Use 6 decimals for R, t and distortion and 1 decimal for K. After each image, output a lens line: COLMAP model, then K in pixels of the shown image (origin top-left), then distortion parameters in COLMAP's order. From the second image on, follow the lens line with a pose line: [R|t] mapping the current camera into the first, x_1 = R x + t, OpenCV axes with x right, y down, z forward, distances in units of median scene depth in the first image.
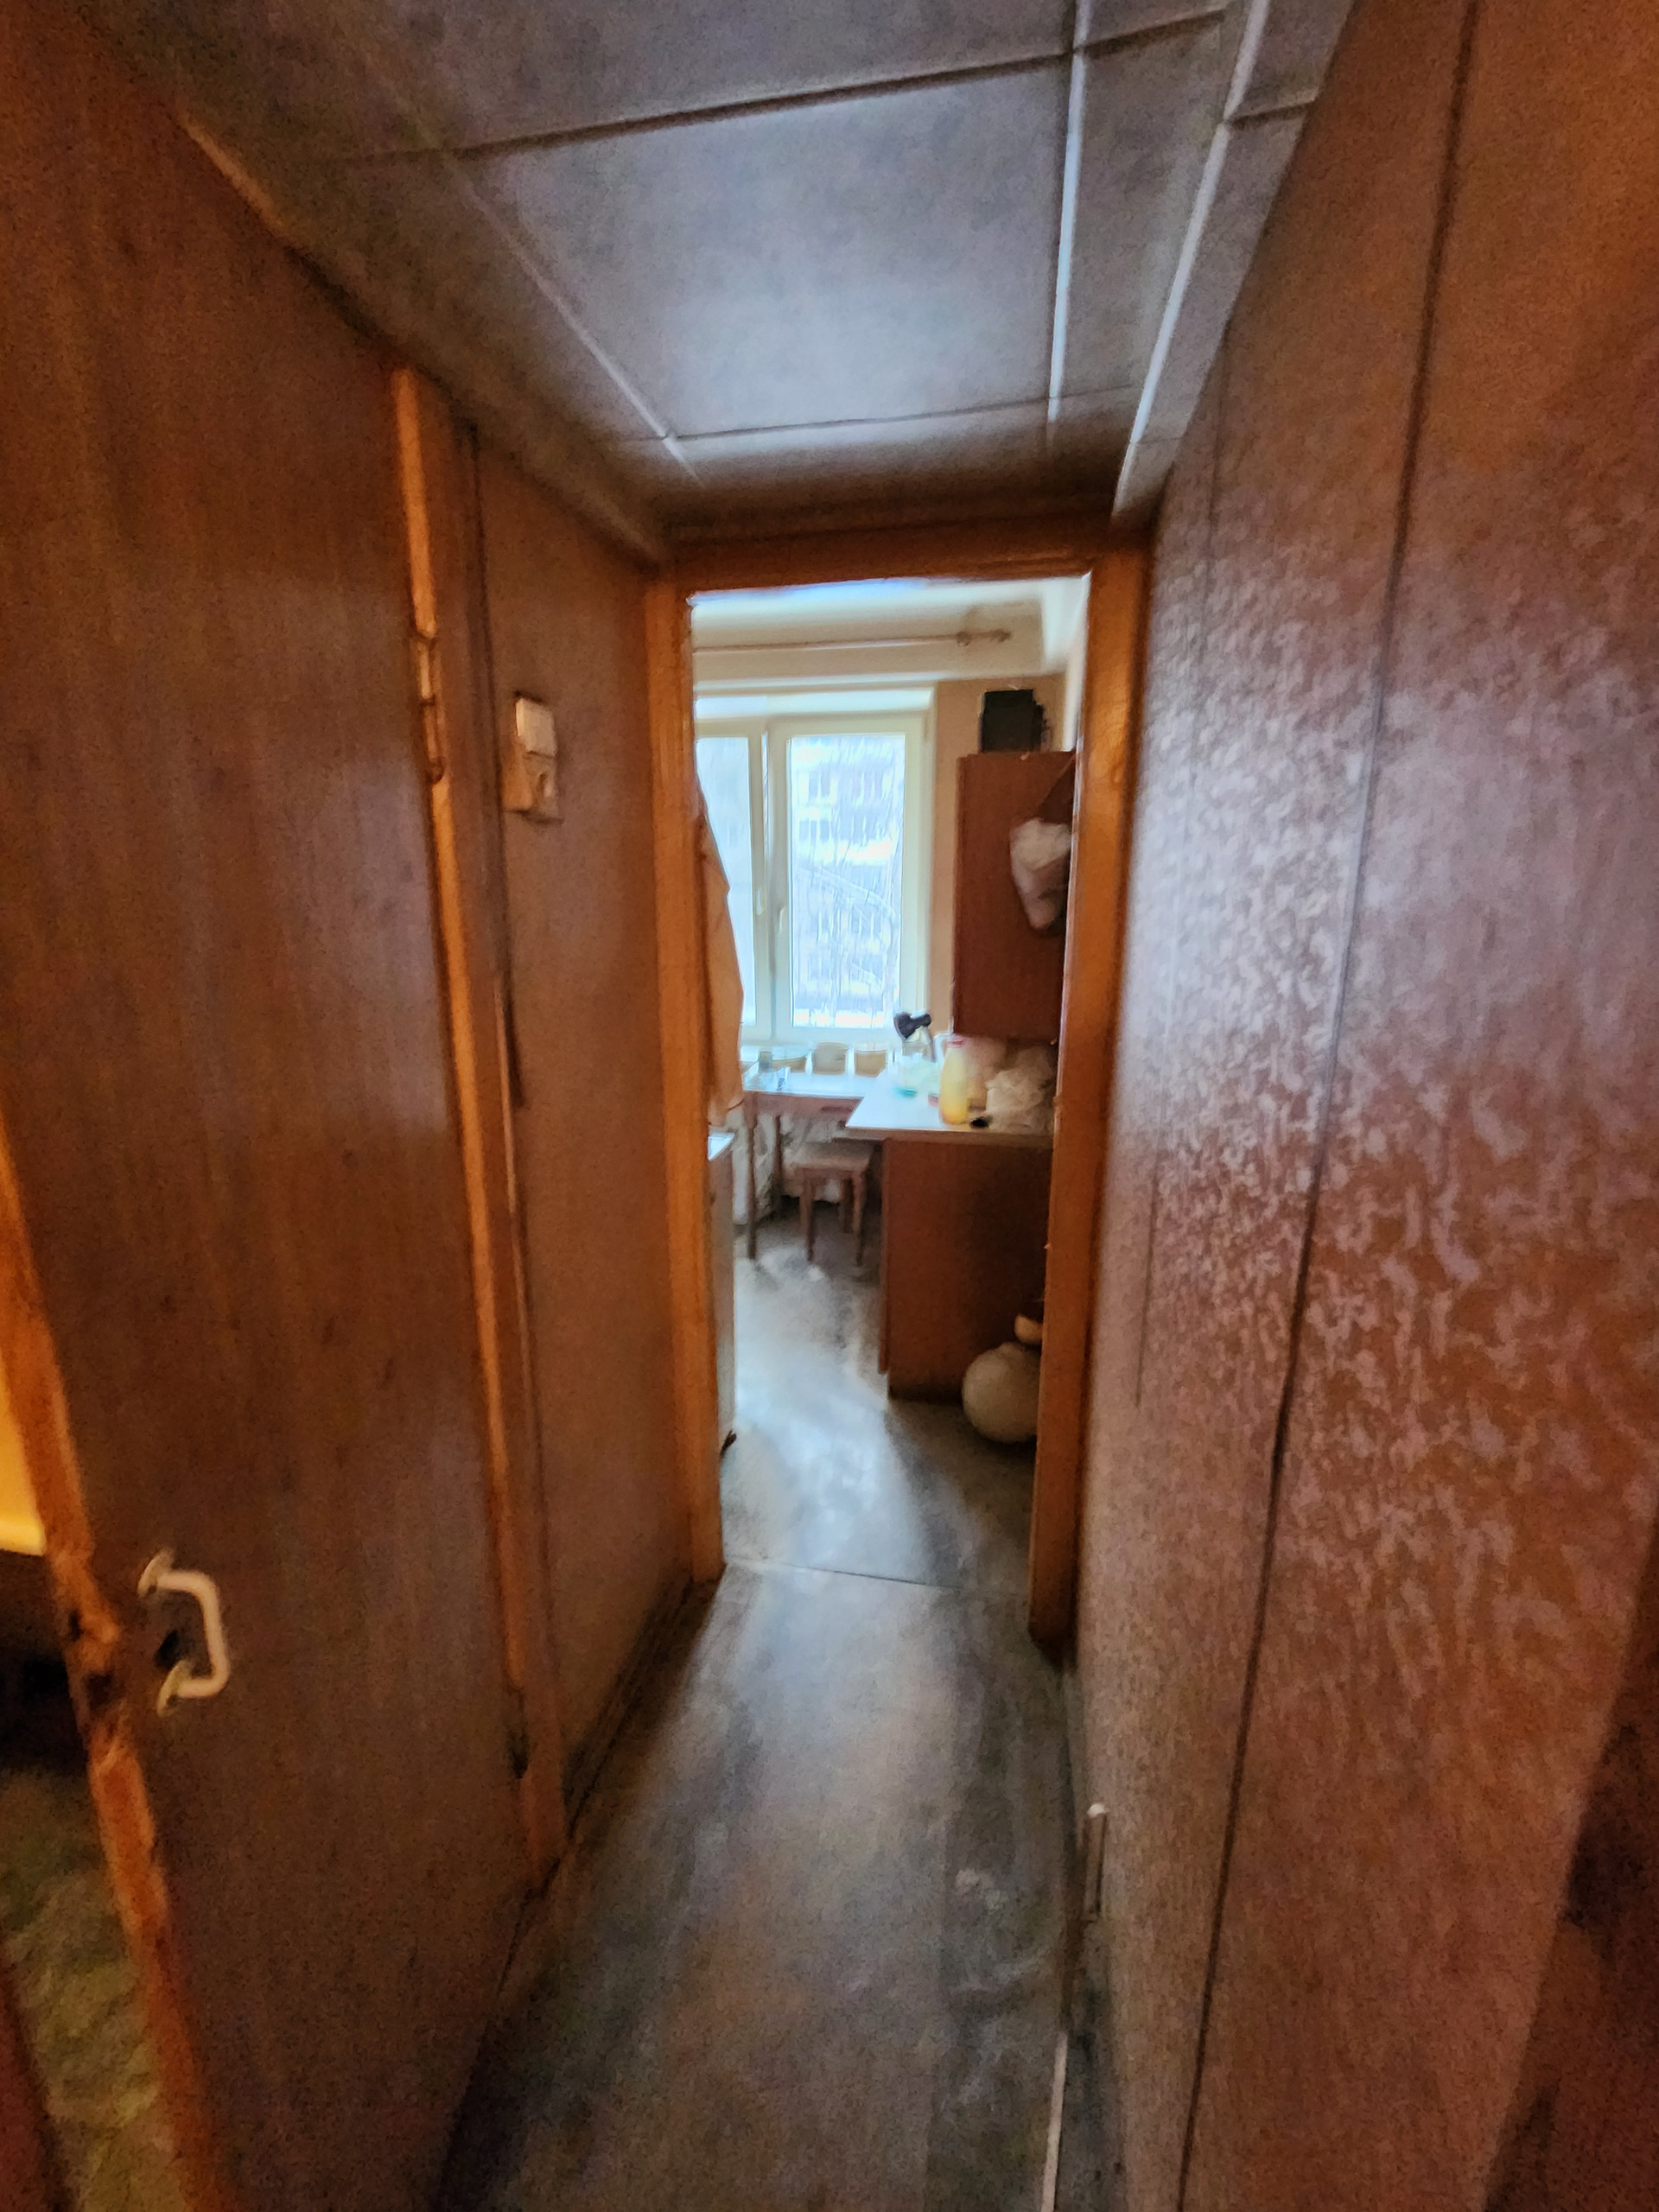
lens RADIAL K [[900.3, 0, 828.9], [0, 900.3, 1106.1], [0, 0, 1]] dist [0.000755, 0.000000]
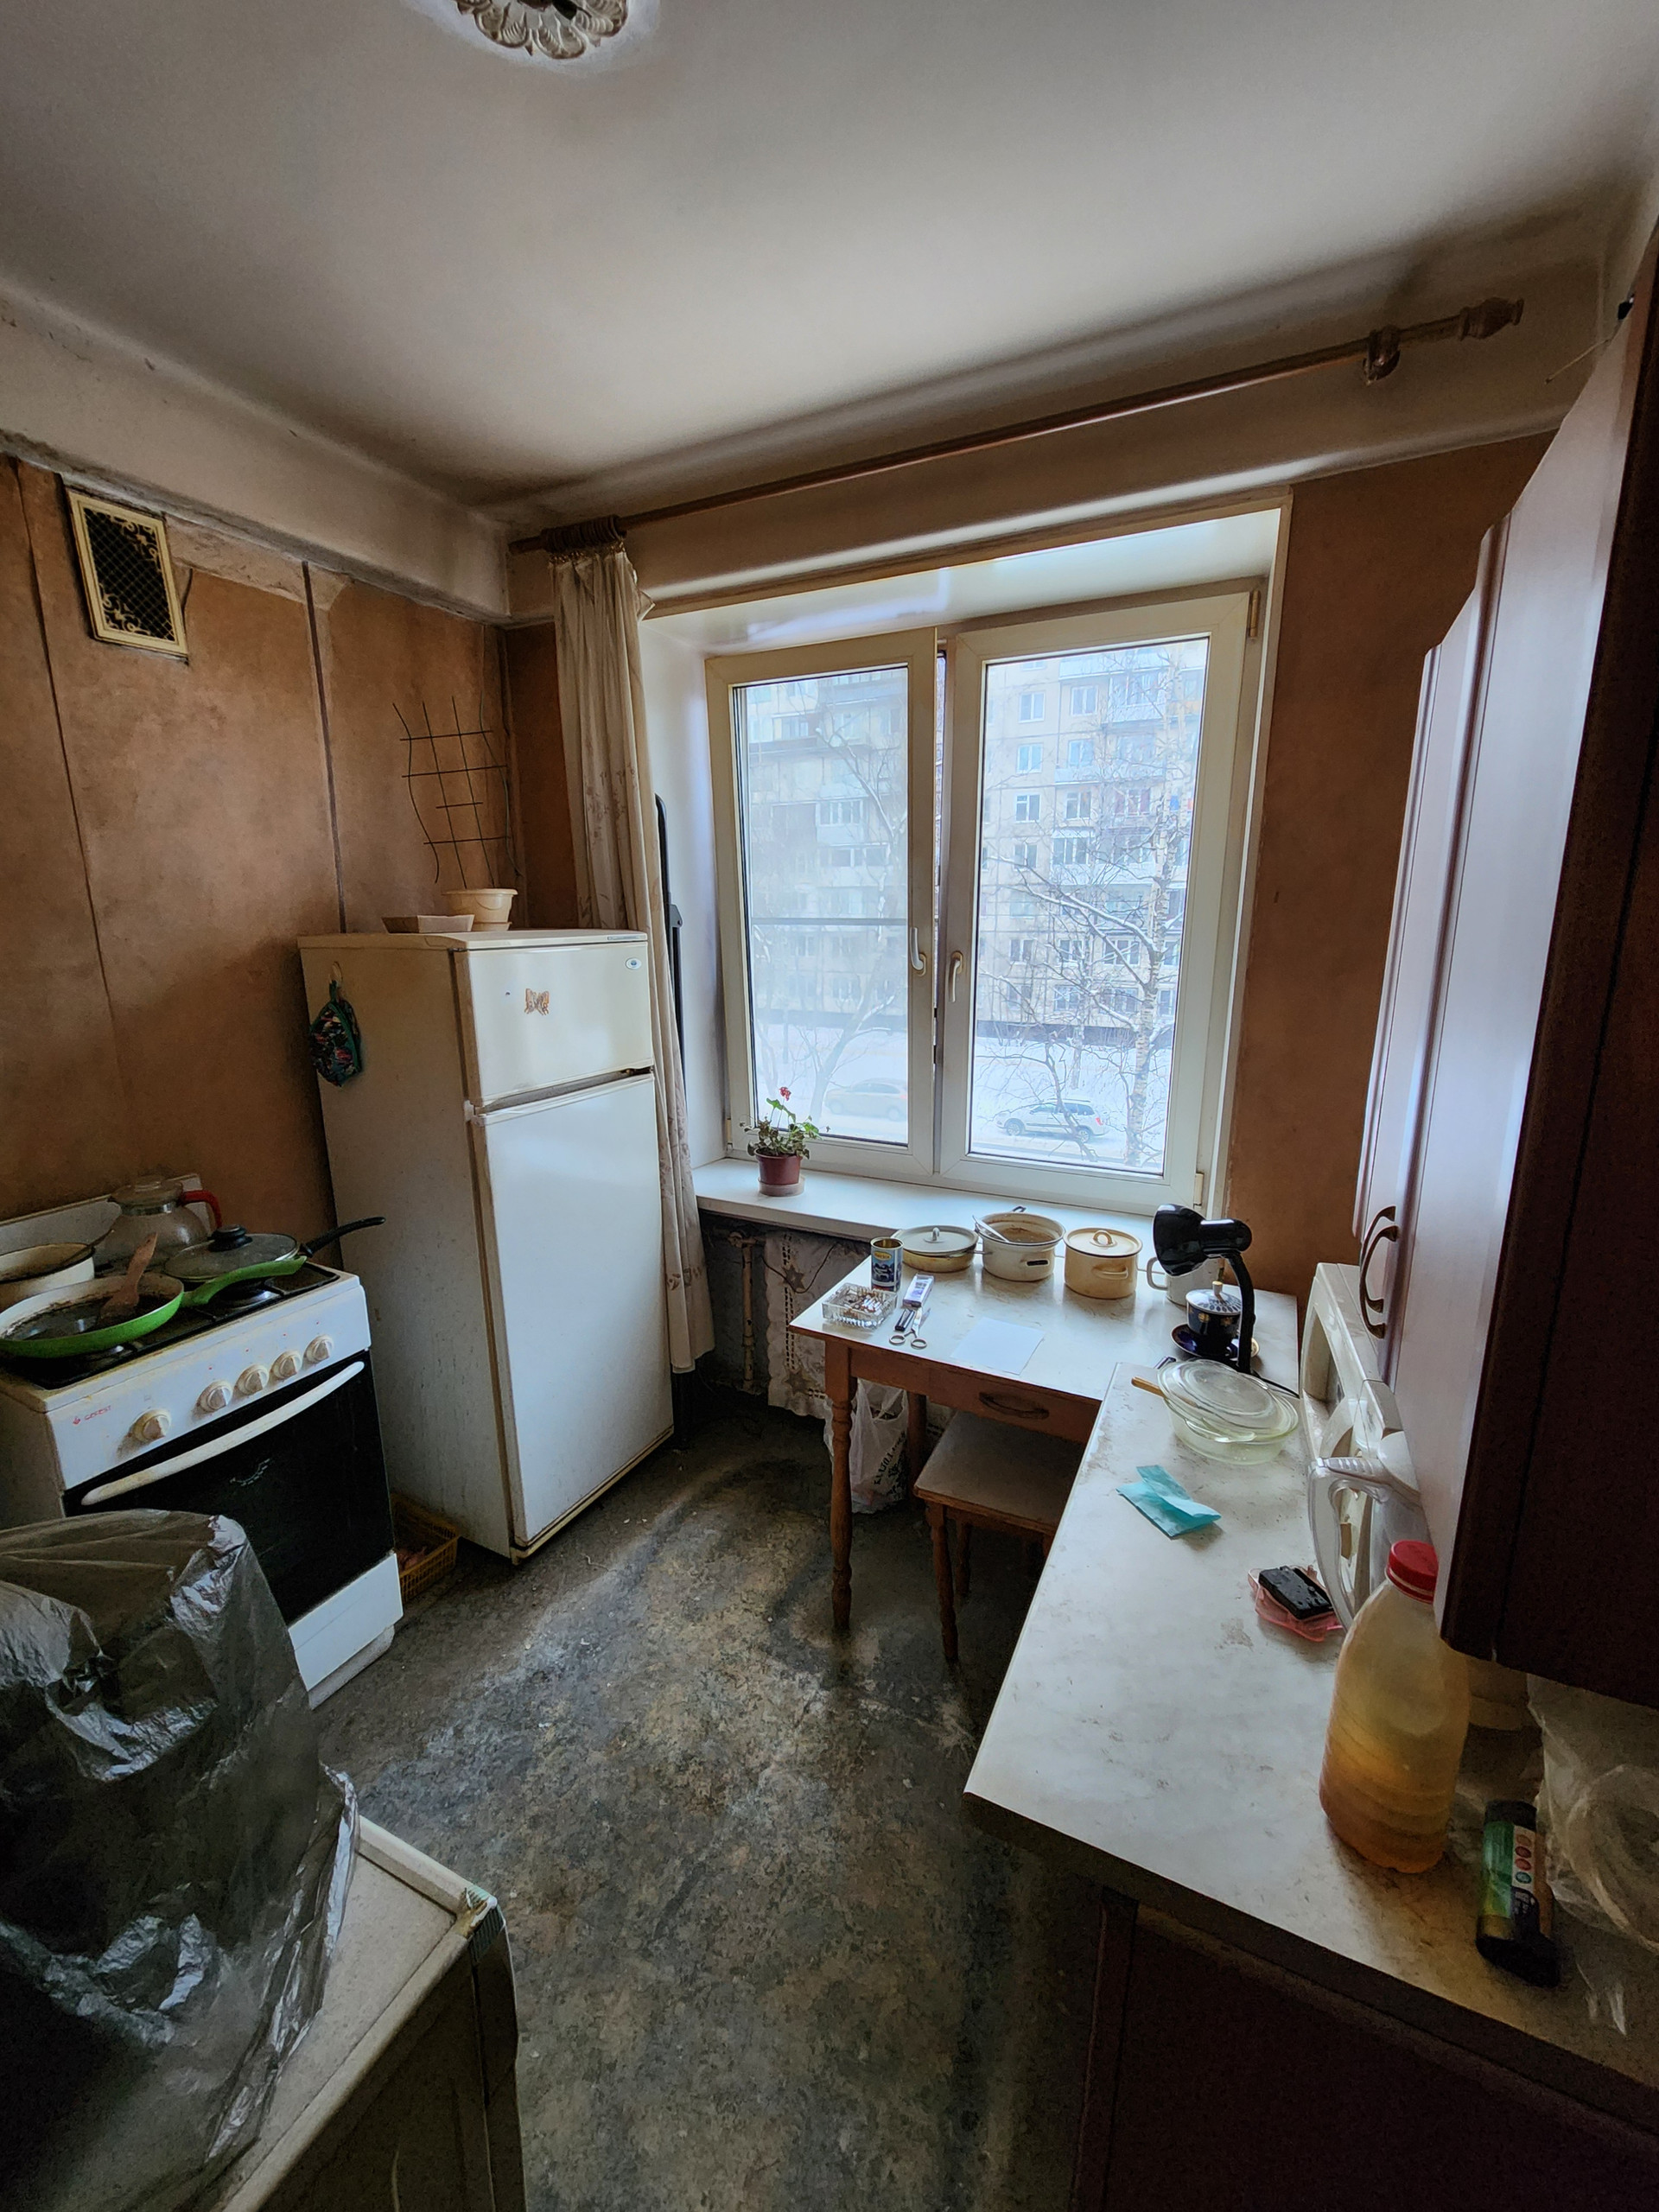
lens RADIAL K [[900.3, 0, 827.2], [0, 900.3, 1105.3], [0, 0, 1]] dist [0.000755, 0.000000]
pose [[0.963069, 0.057991, -0.262934, 0.024918], [-0.064946, 0.997729, -0.017830, -0.114557], [0.261303, 0.034248, 0.964649, 0.440390]]
